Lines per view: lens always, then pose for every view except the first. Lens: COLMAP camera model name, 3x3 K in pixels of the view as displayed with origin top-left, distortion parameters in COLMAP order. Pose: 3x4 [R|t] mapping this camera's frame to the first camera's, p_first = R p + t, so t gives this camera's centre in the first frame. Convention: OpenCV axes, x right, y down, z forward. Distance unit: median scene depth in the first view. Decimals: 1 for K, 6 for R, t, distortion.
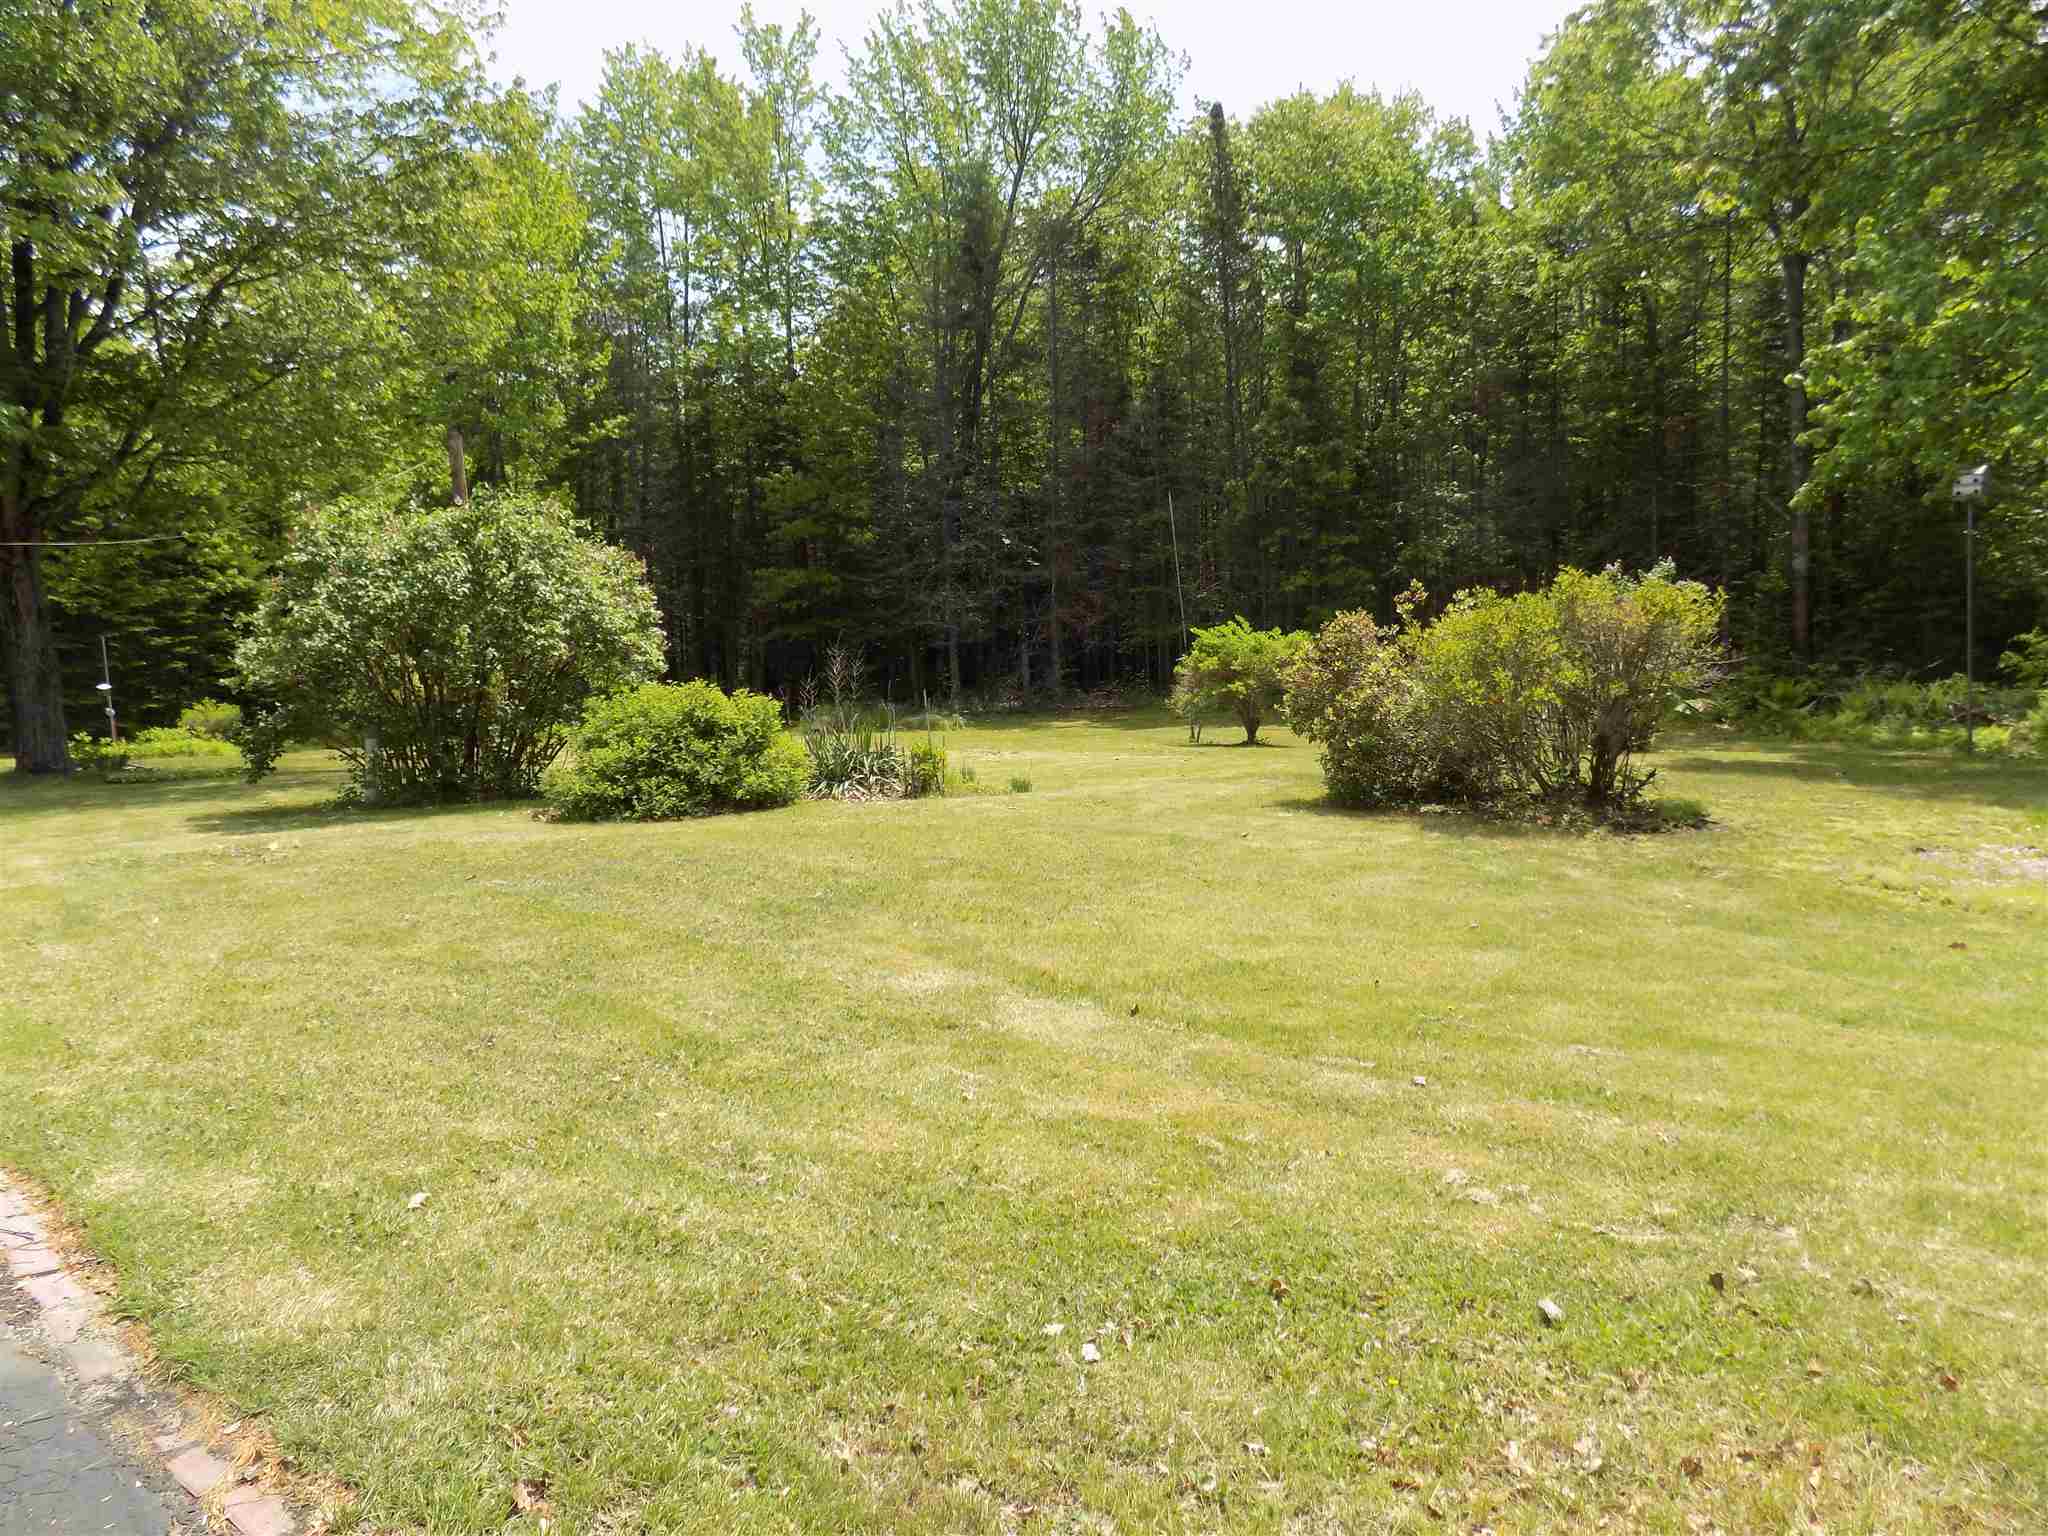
lens RADIAL K [[1373.2, 0, 1029.4], [0, 1373.2, 771.9], [0, 0, 1]] dist [-0.065608, 0.054586]
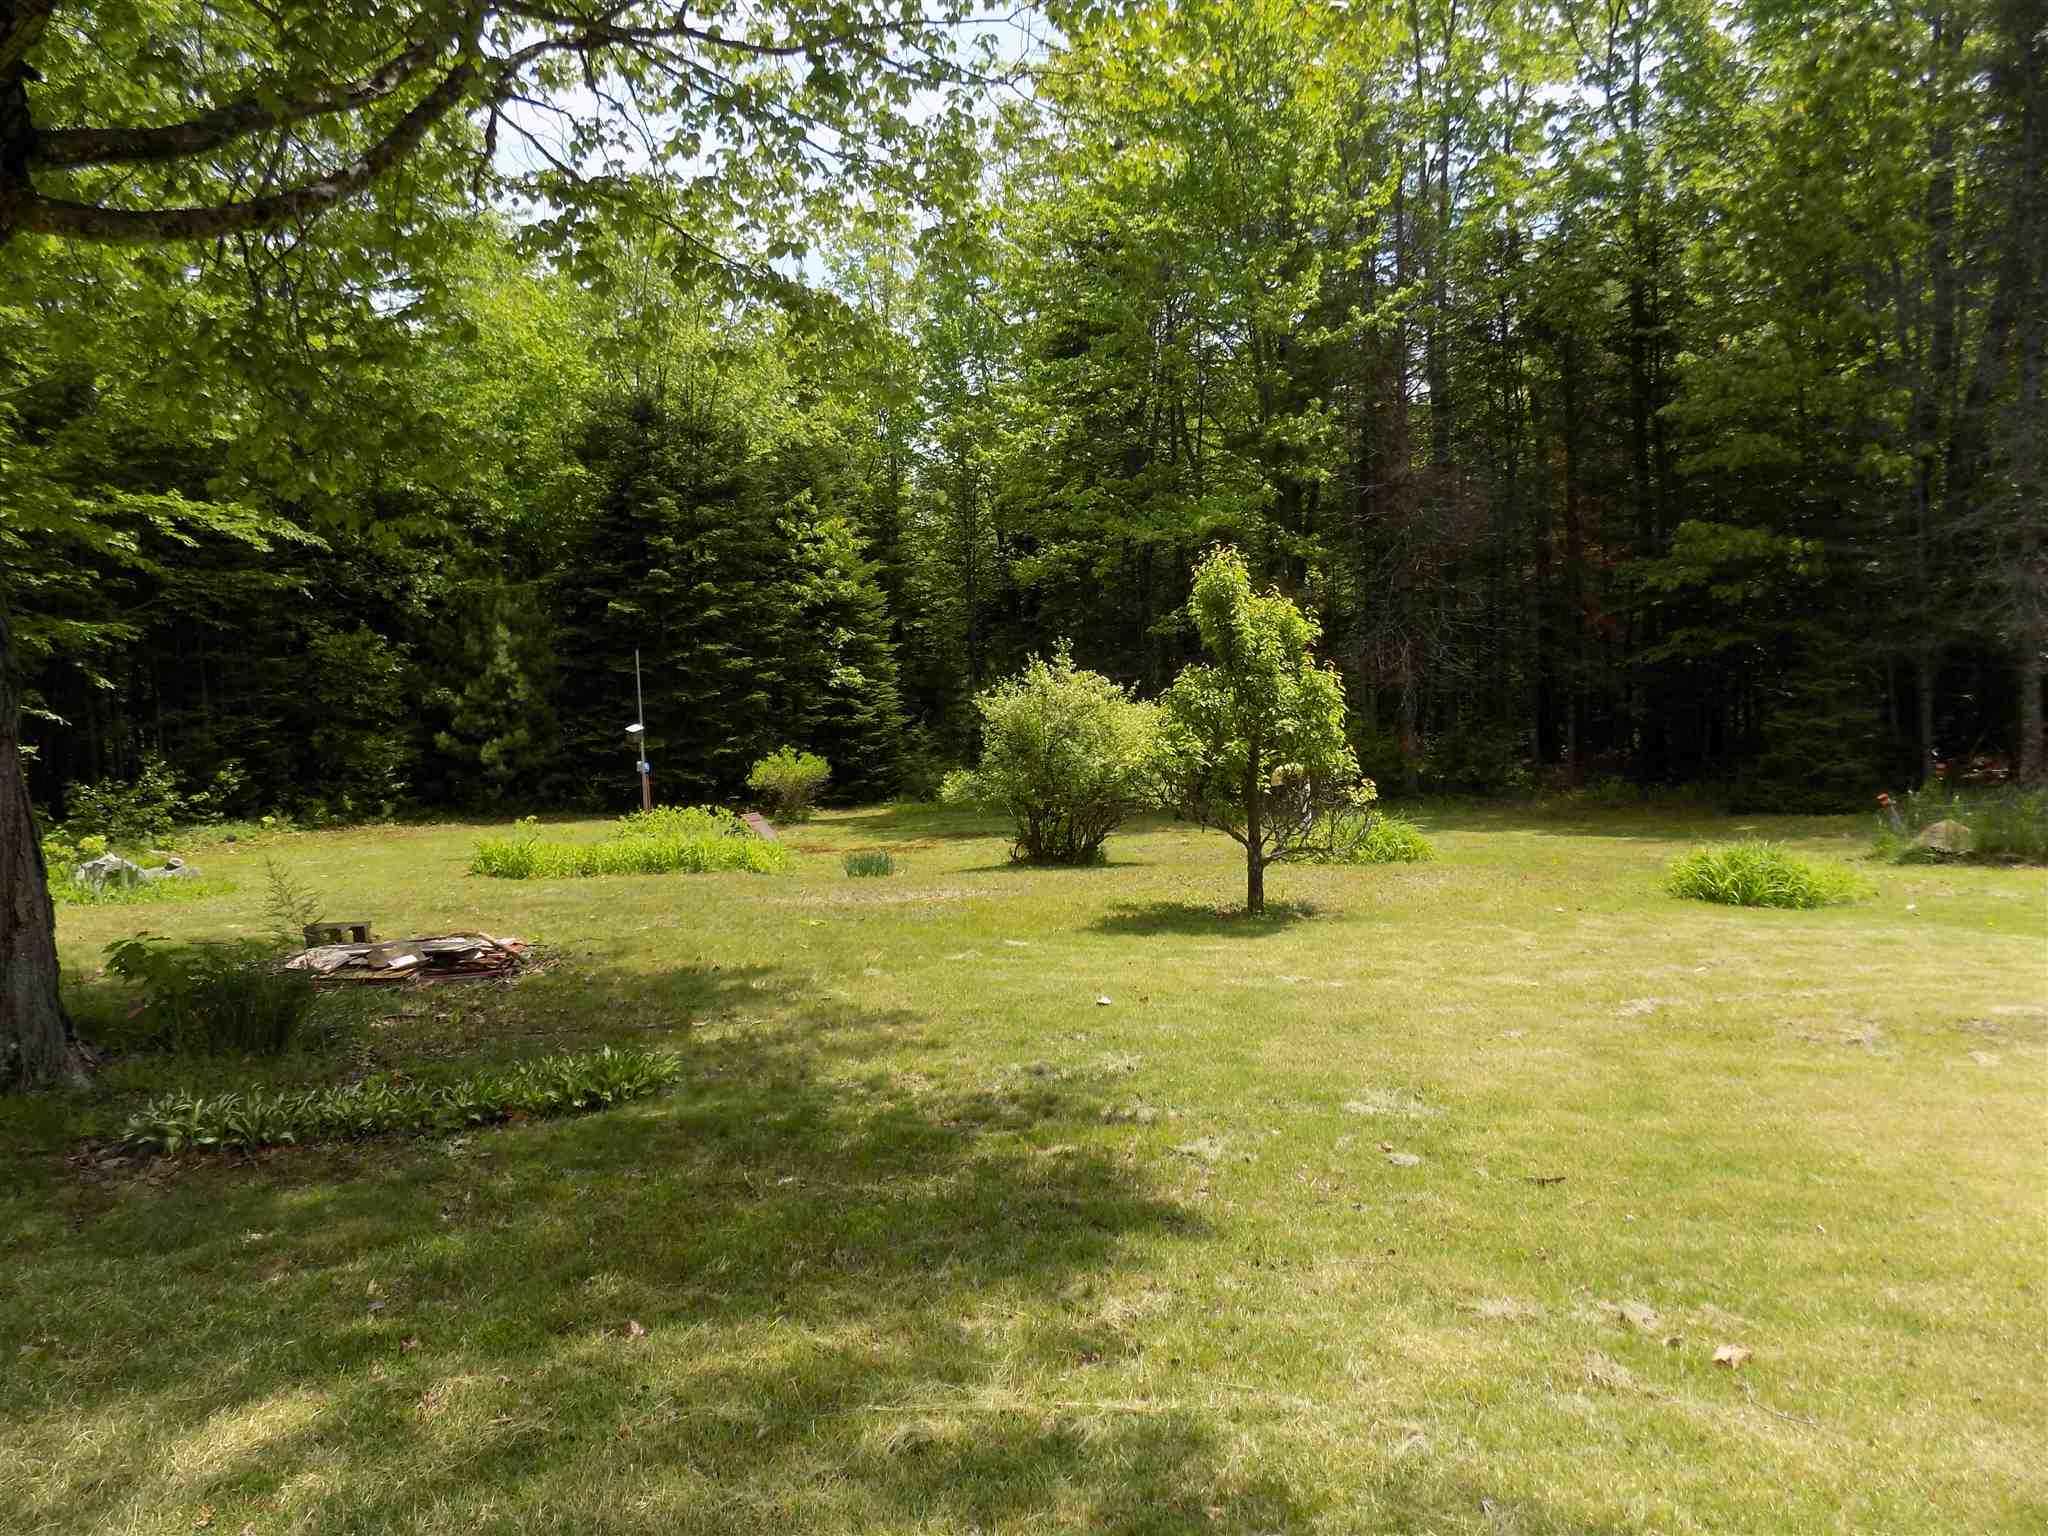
lens RADIAL K [[1373.2, 0, 1023.5], [0, 1373.2, 763.0], [0, 0, 1]] dist [-0.065608, 0.054586]
pose [[0.914443, 0.022392, -0.404094, -0.192473], [-0.036101, 0.999001, -0.026336, -0.027869], [0.403101, 0.038671, 0.914338, 0.369014]]
